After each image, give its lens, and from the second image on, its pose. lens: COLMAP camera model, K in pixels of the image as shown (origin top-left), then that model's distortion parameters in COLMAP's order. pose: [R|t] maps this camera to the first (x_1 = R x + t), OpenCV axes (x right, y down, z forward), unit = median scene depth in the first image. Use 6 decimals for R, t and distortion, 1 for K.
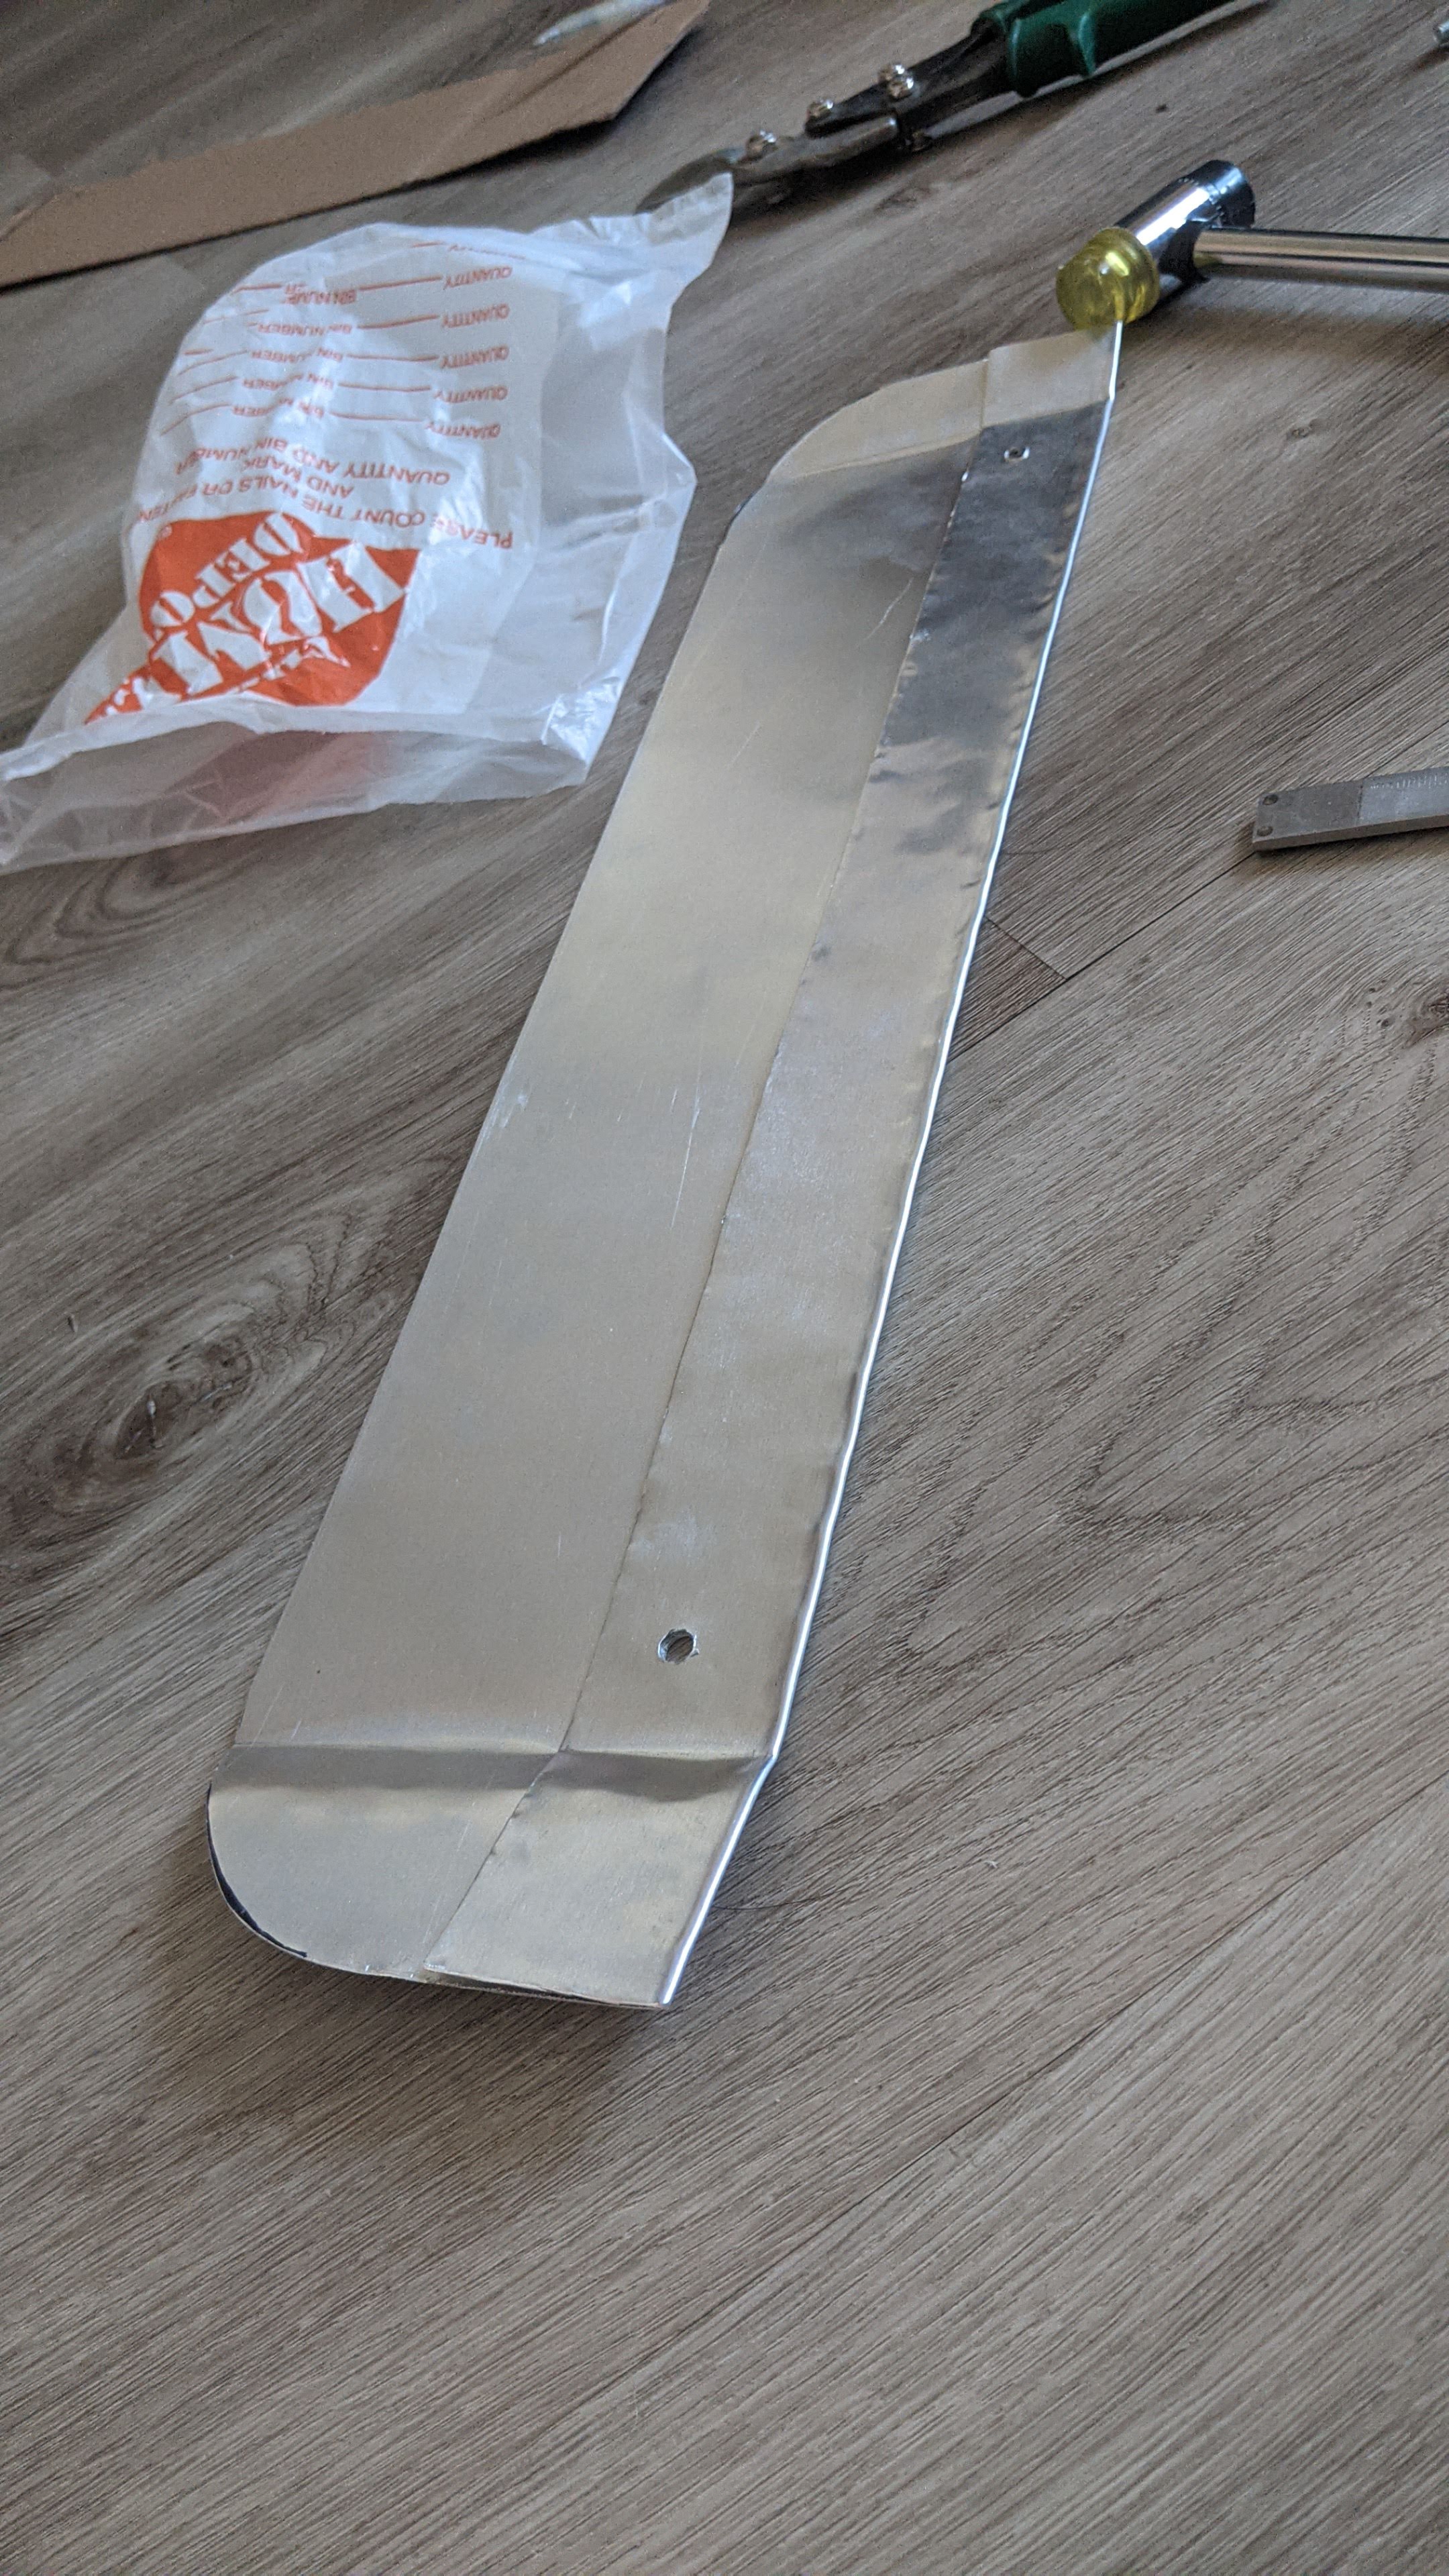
lens RADIAL K [[2120.5, 0, 724.5], [0, 2120.5, 1288.0], [0, 0, 1]] dist [0.039835, -0.160211]
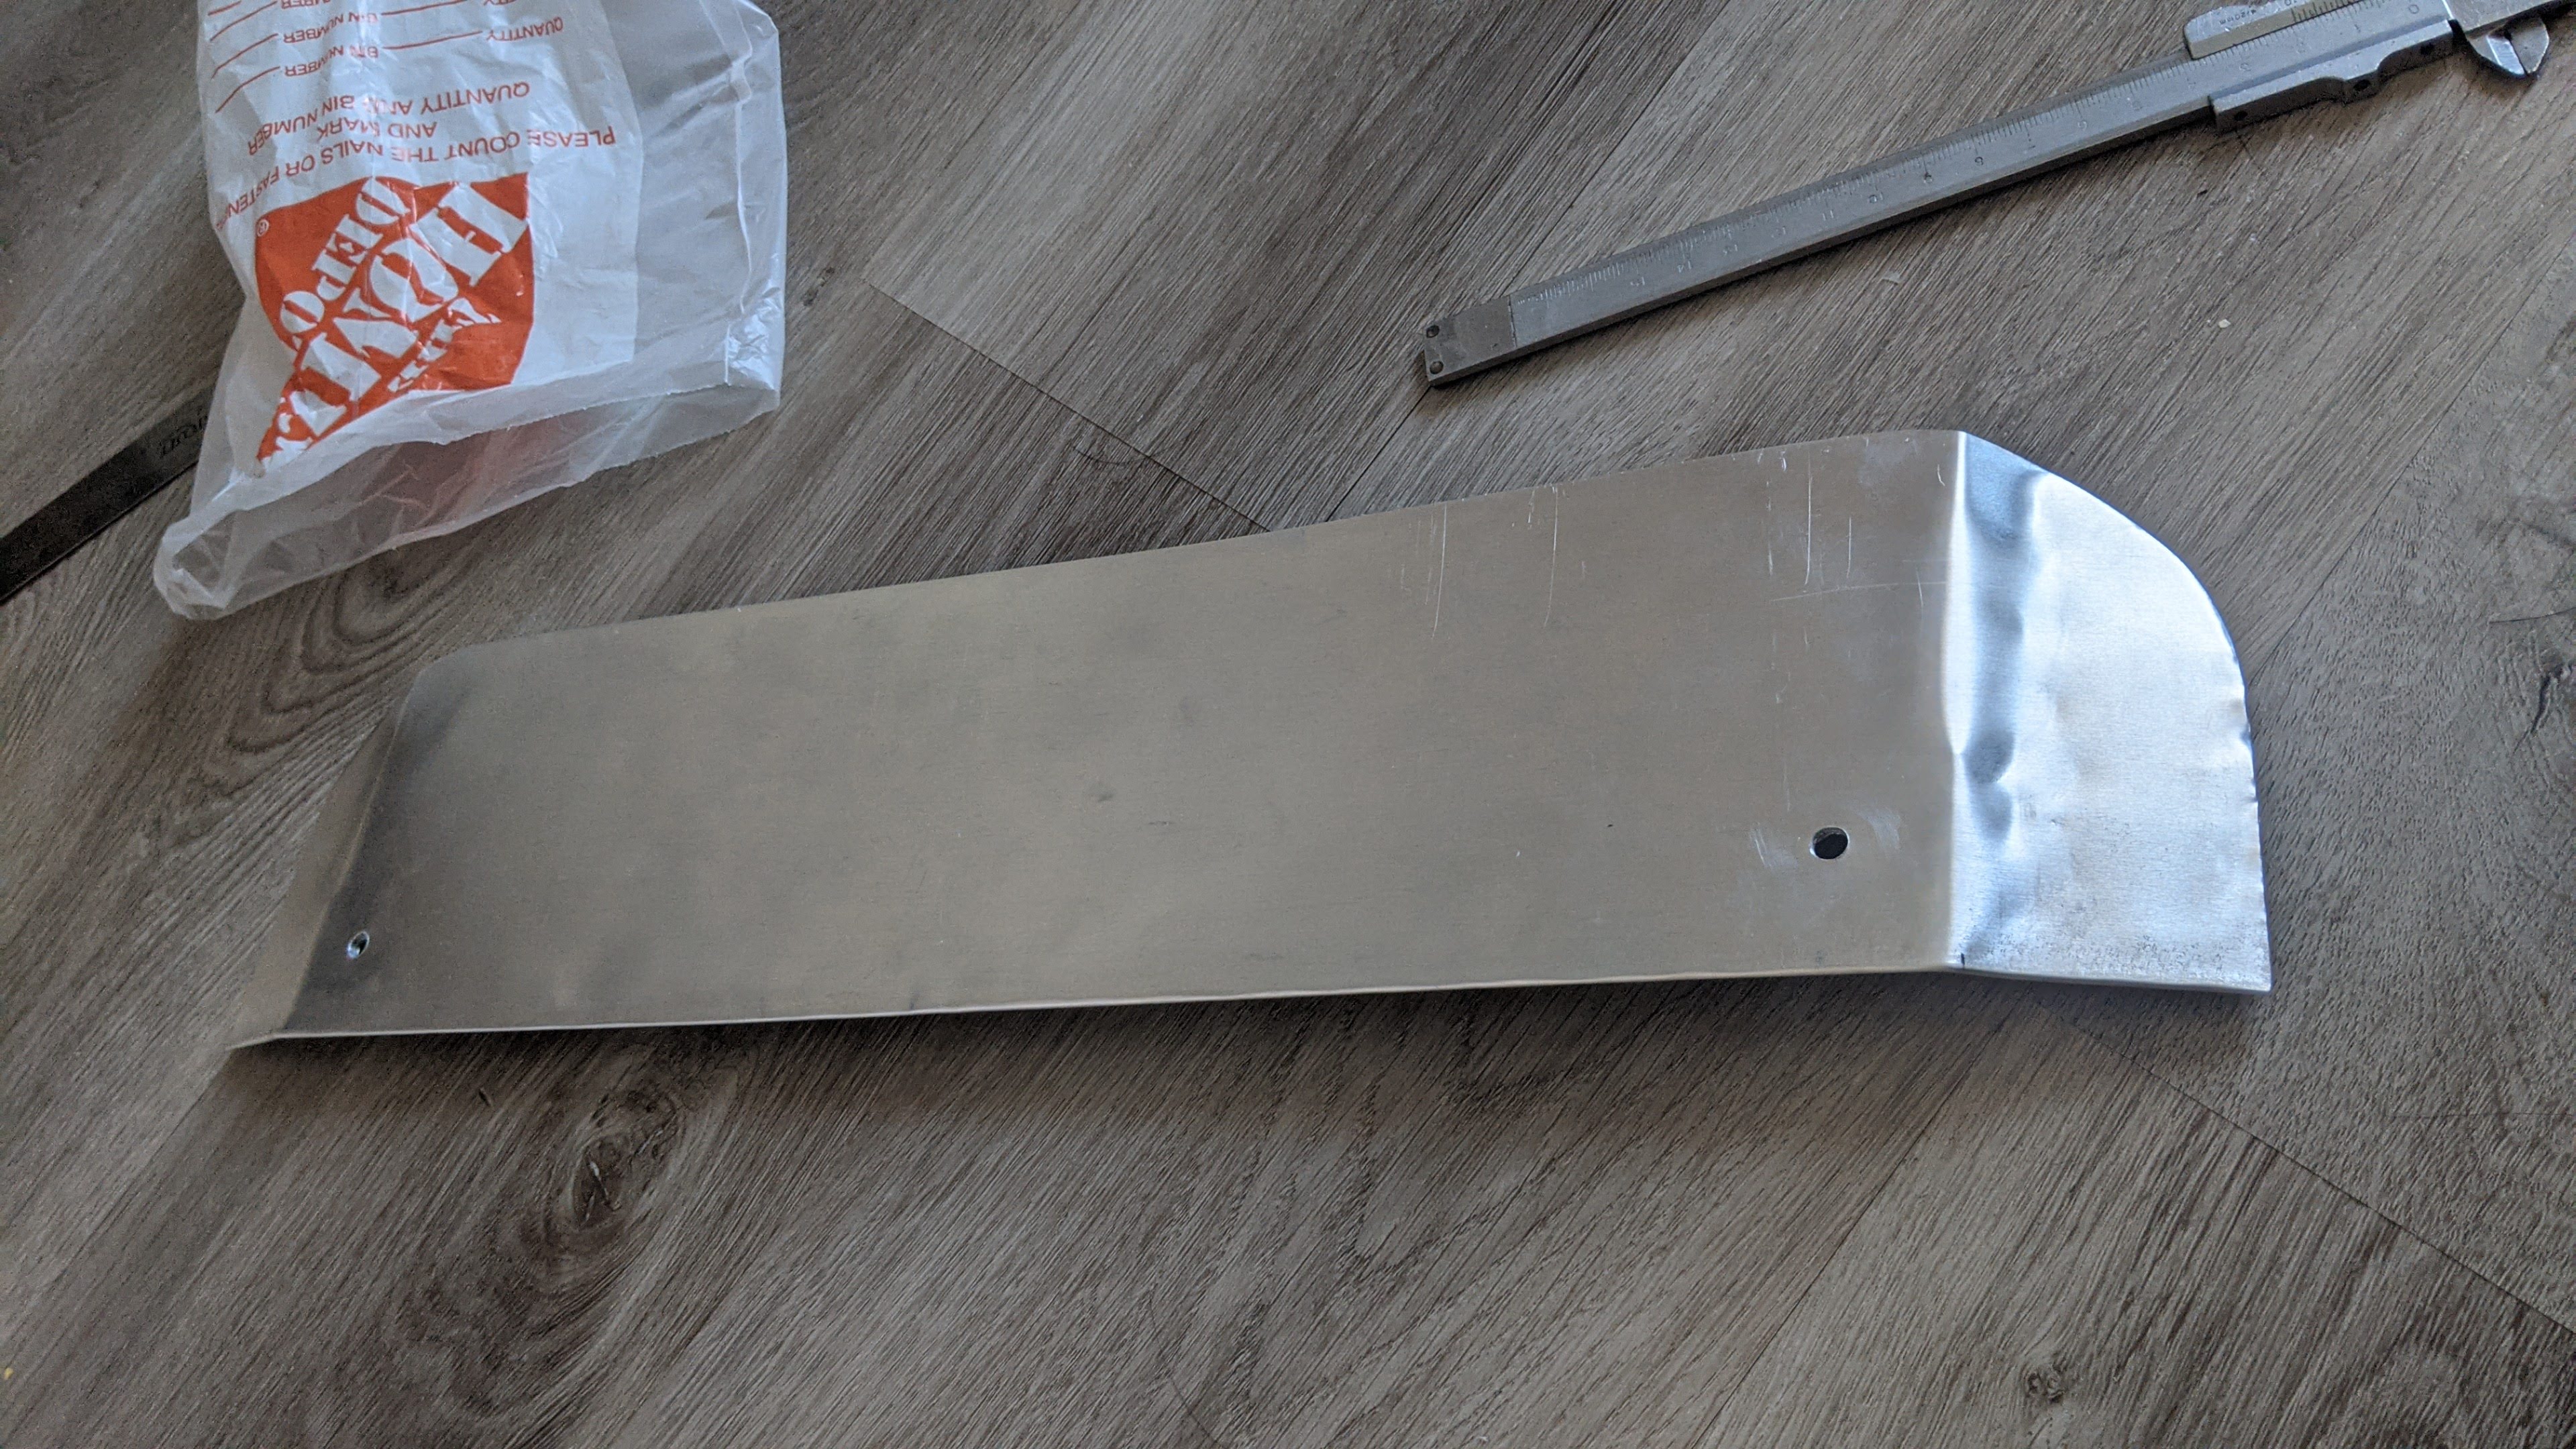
lens RADIAL K [[2120.5, 0, 1288.0], [0, 2120.5, 724.5], [0, 0, 1]] dist [0.039835, -0.160211]
pose [[0.946619, -0.306552, 0.099688, 0.014853], [0.289199, 0.944233, 0.157445, -0.169701], [-0.142393, -0.120211, 0.982483, -0.047459]]
